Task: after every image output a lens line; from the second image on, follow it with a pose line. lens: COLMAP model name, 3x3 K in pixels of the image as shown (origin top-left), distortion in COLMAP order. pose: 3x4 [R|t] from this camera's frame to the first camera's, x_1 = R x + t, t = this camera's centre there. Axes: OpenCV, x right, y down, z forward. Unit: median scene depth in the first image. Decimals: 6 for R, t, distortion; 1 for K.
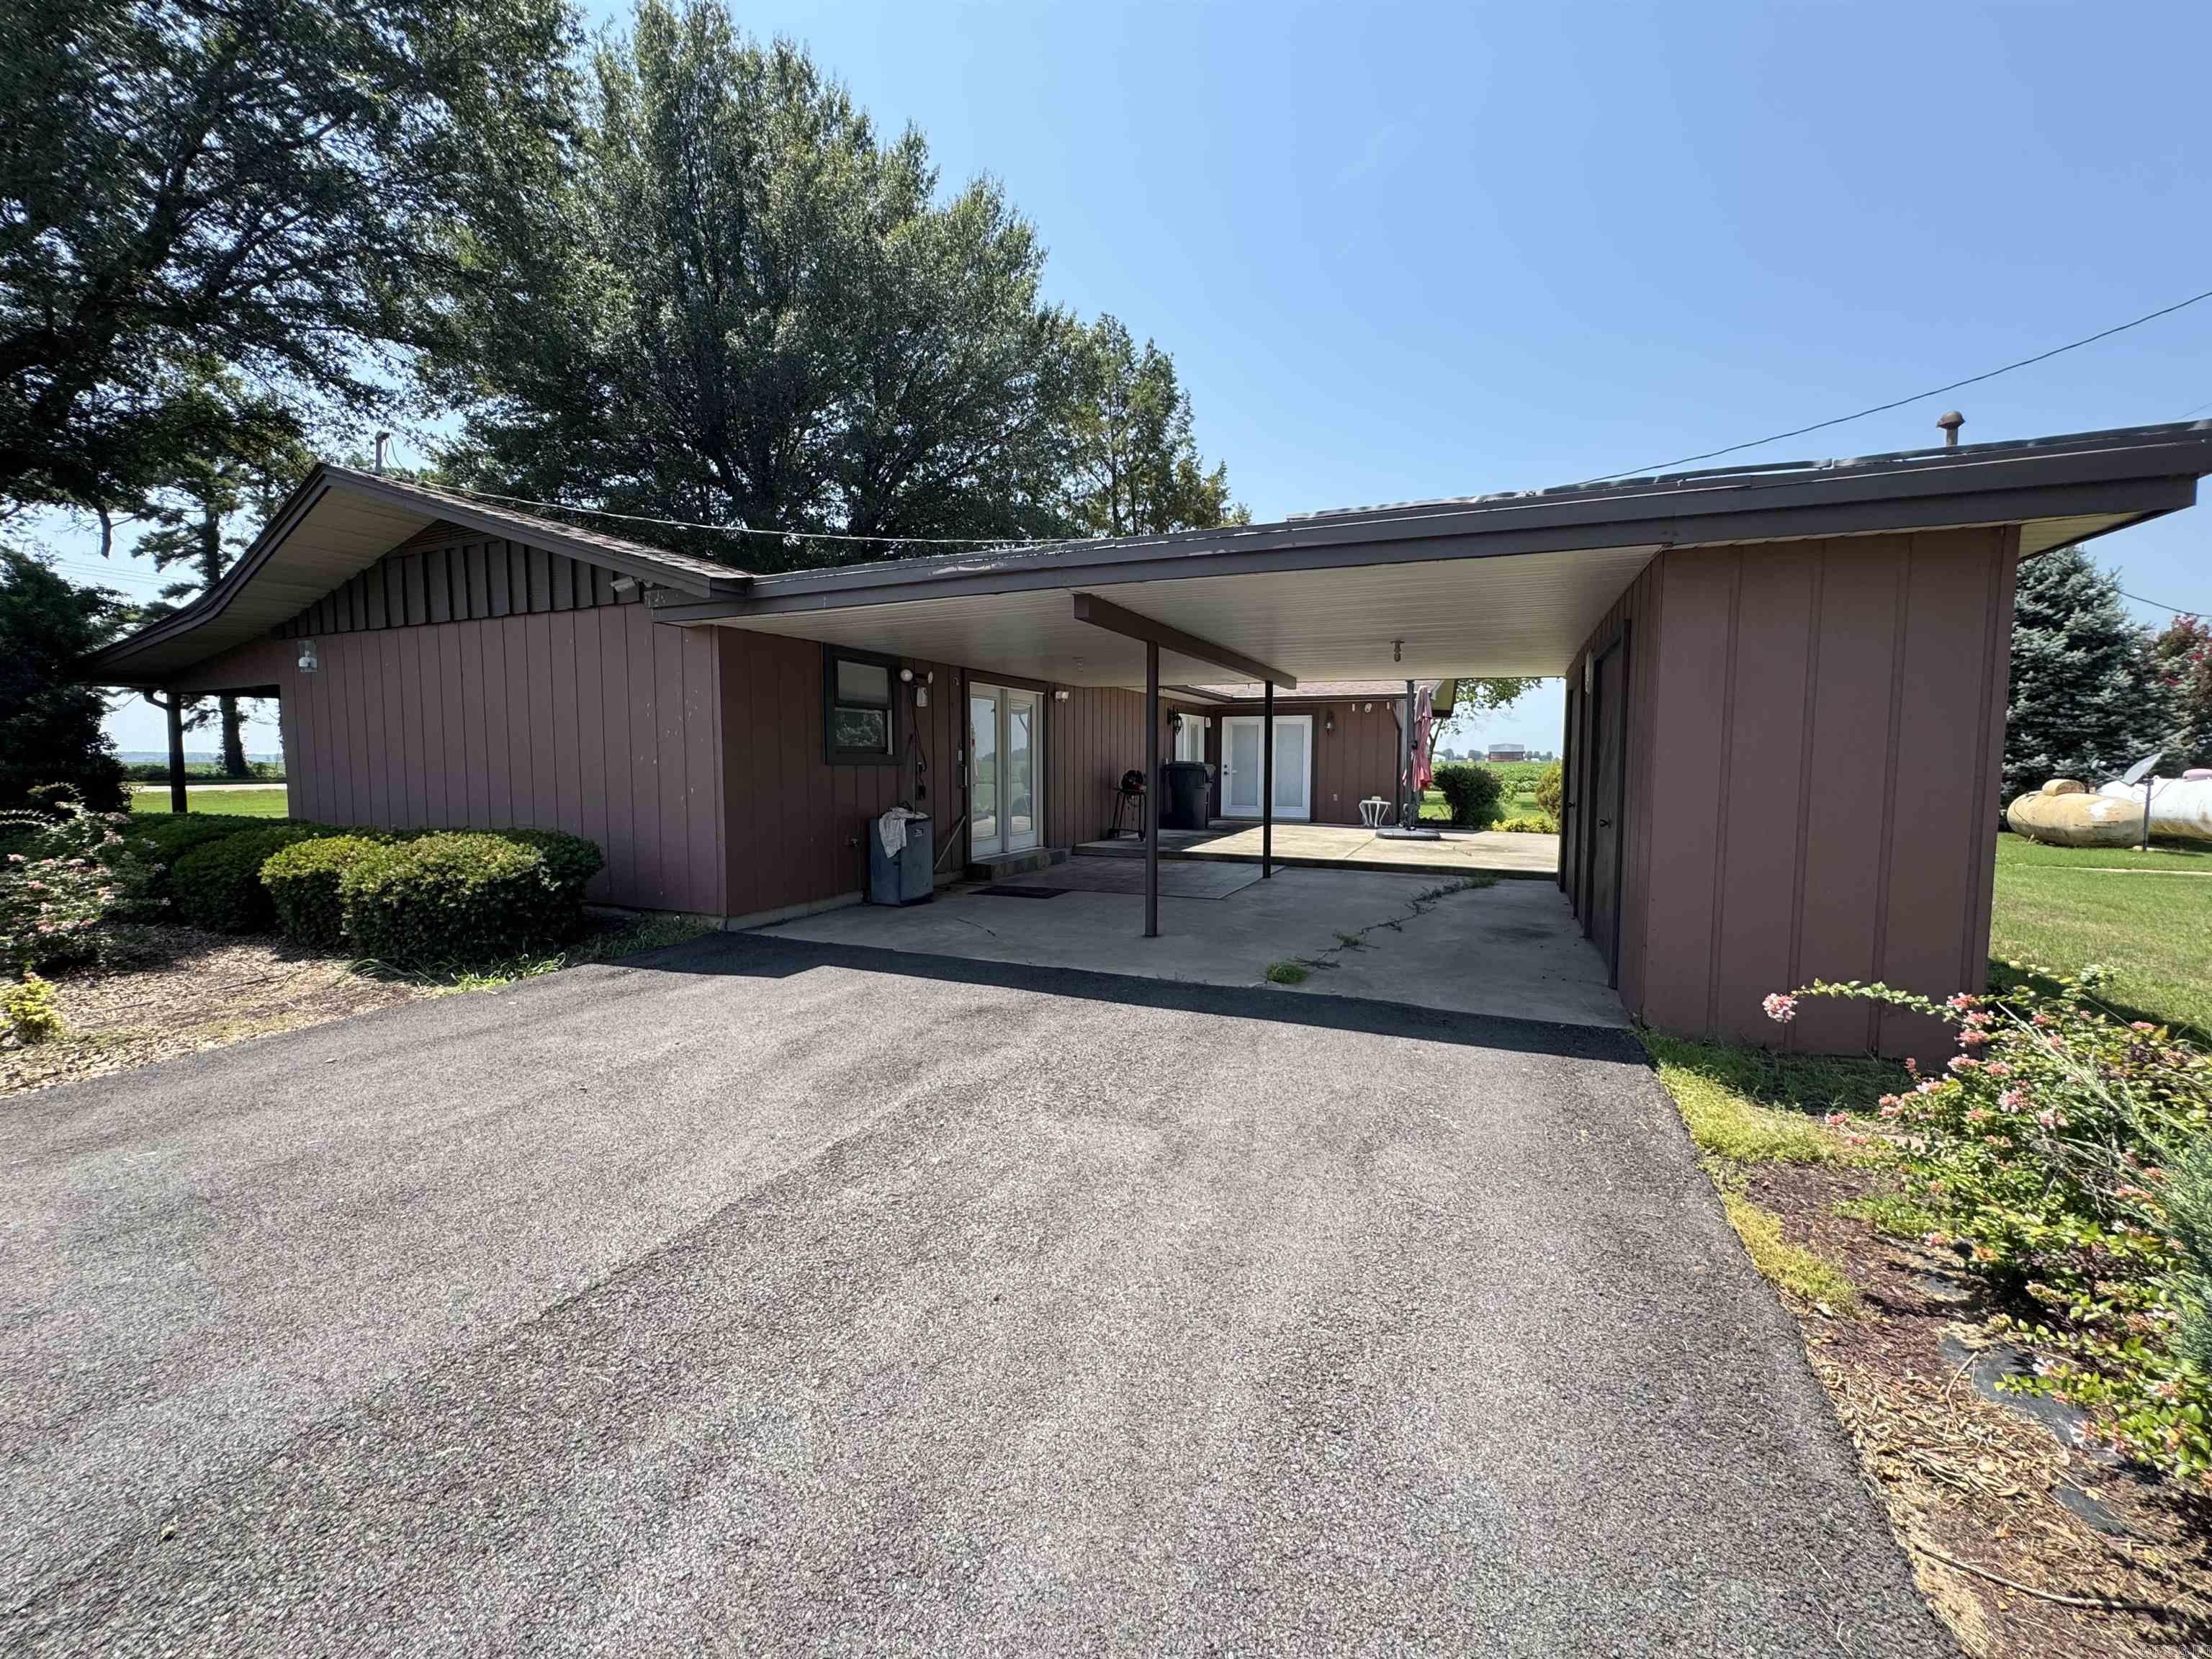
lens RADIAL K [[888.4, 0, 1107.1], [0, 888.4, 822.0], [0, 0, 1]] dist [-0.002829, 0.001086]
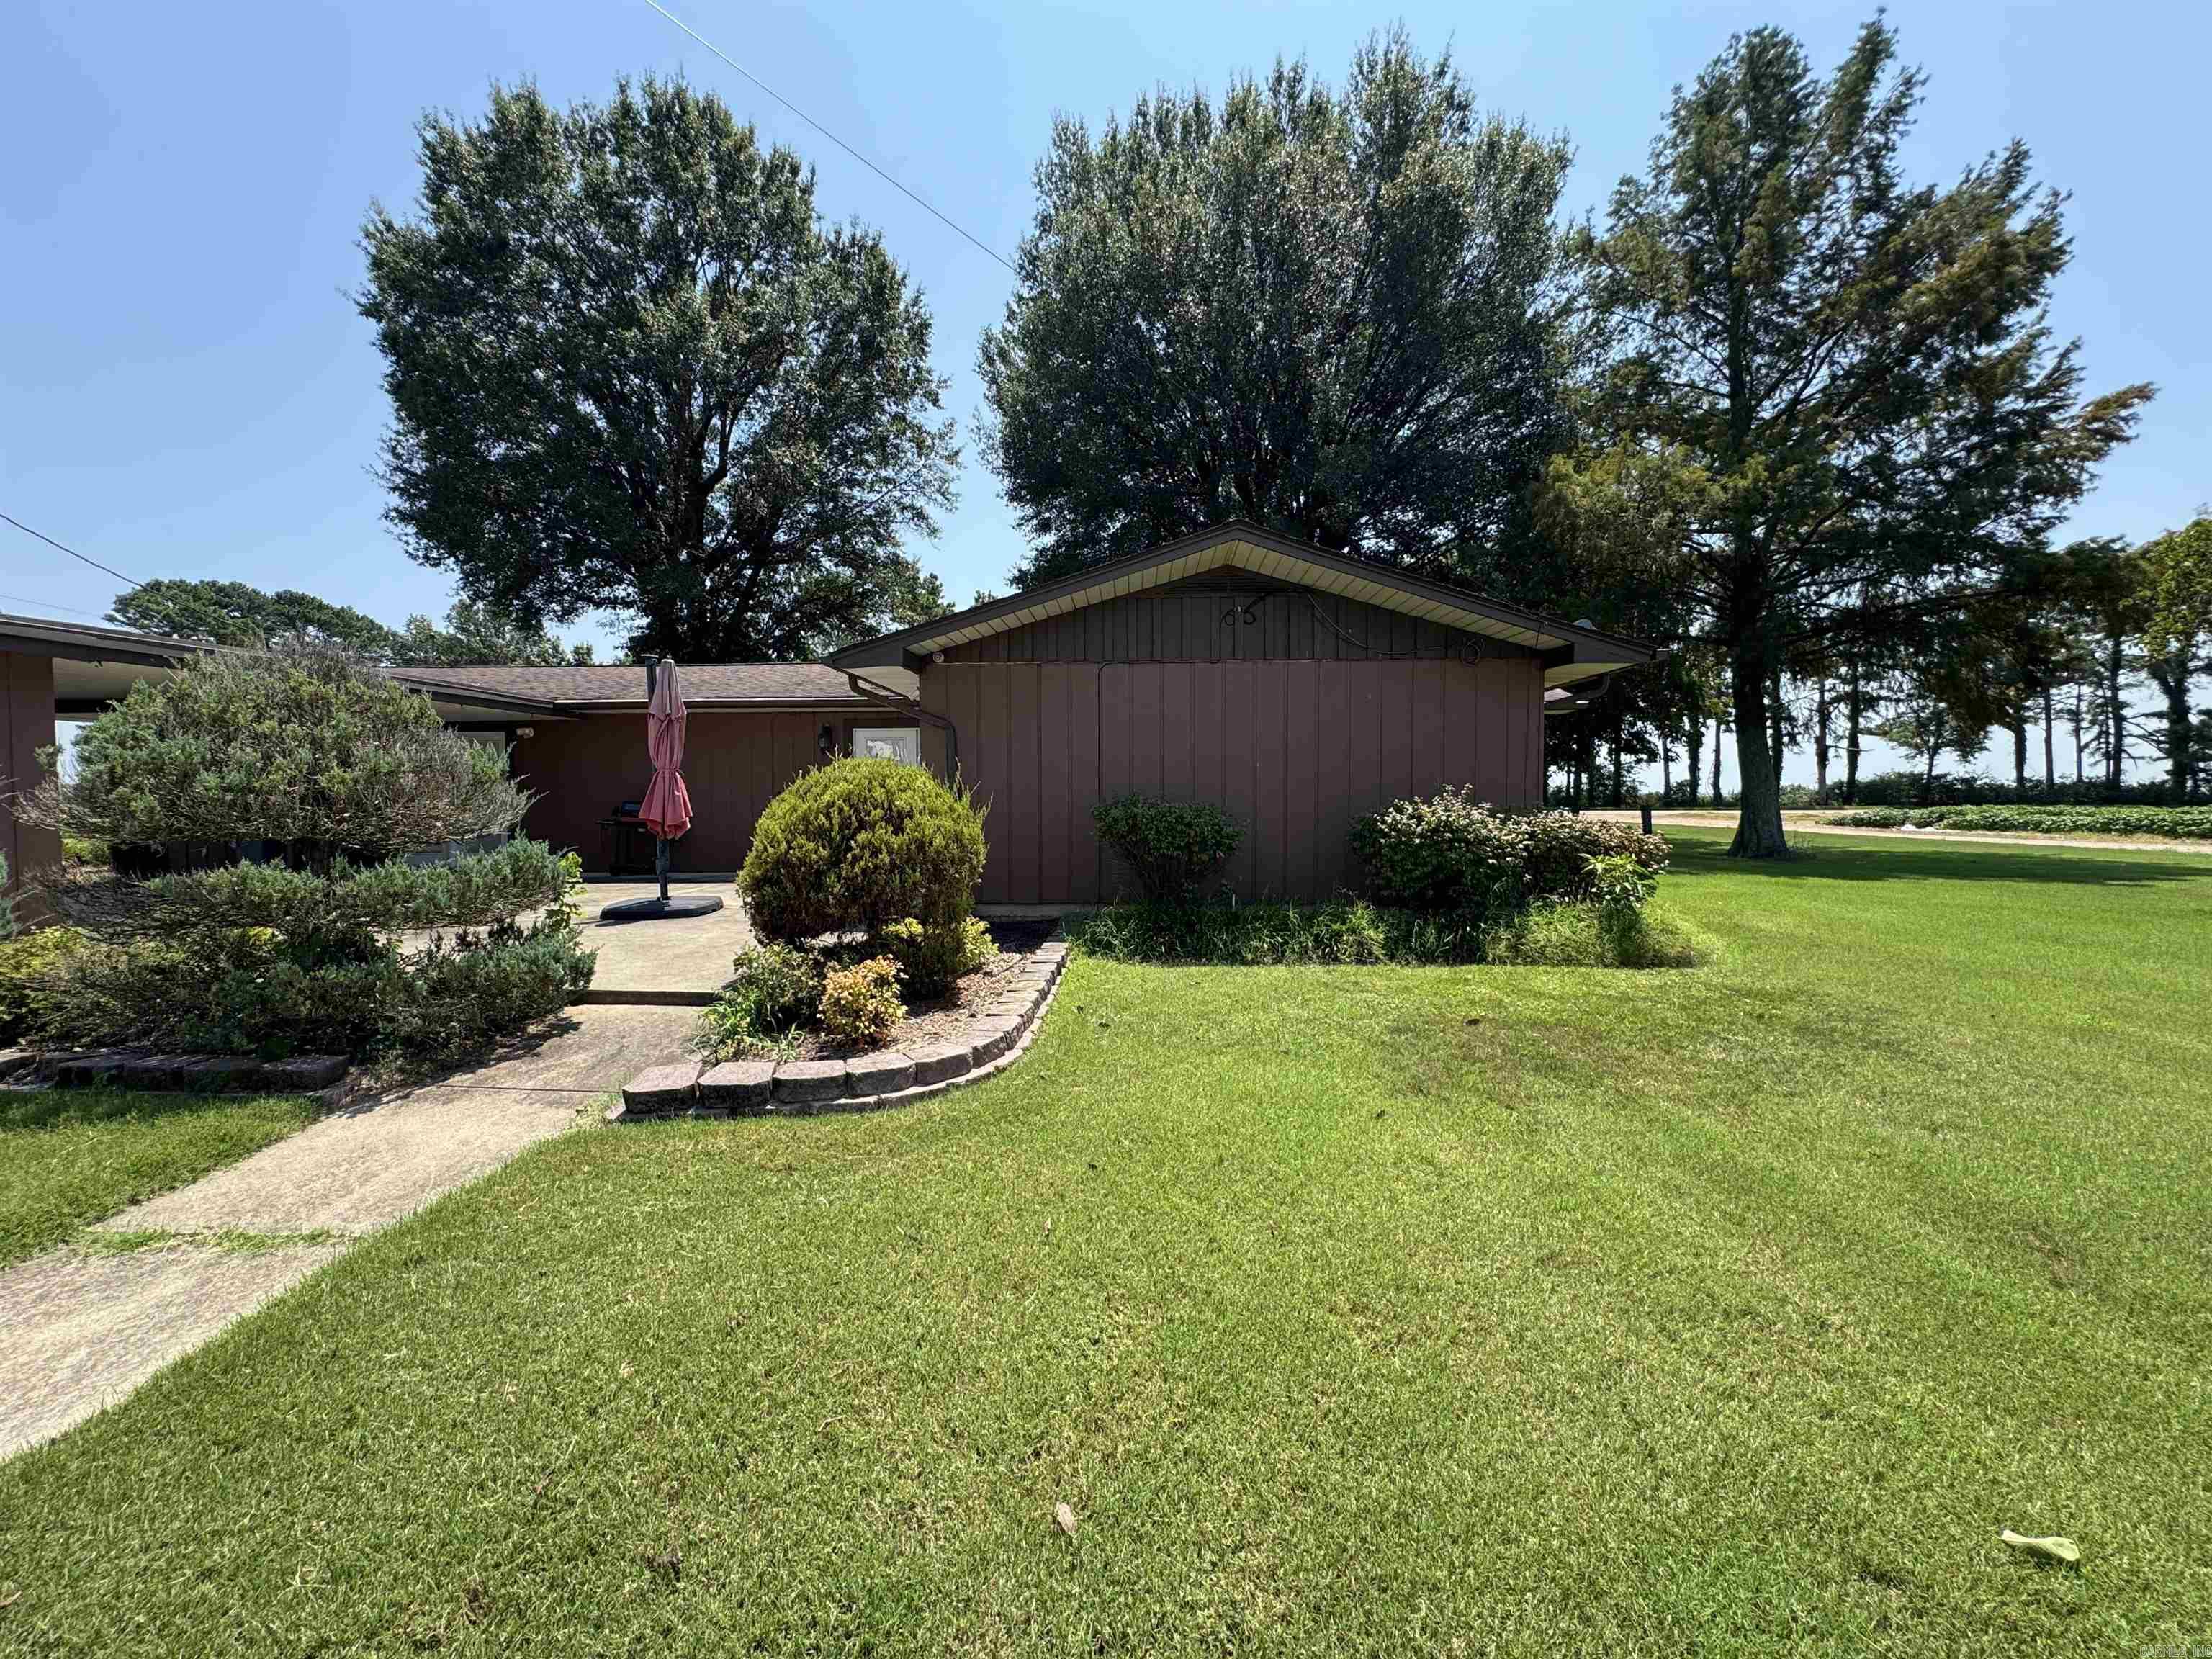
lens RADIAL K [[888.4, 0, 1110.4], [0, 888.4, 824.5], [0, 0, 1]] dist [-0.002829, 0.001086]
pose [[0.369554, 0.024165, -0.928895, 0.659297], [-0.057098, 0.998363, 0.003256, -0.039664], [0.927453, 0.051835, 0.370329, 0.682180]]
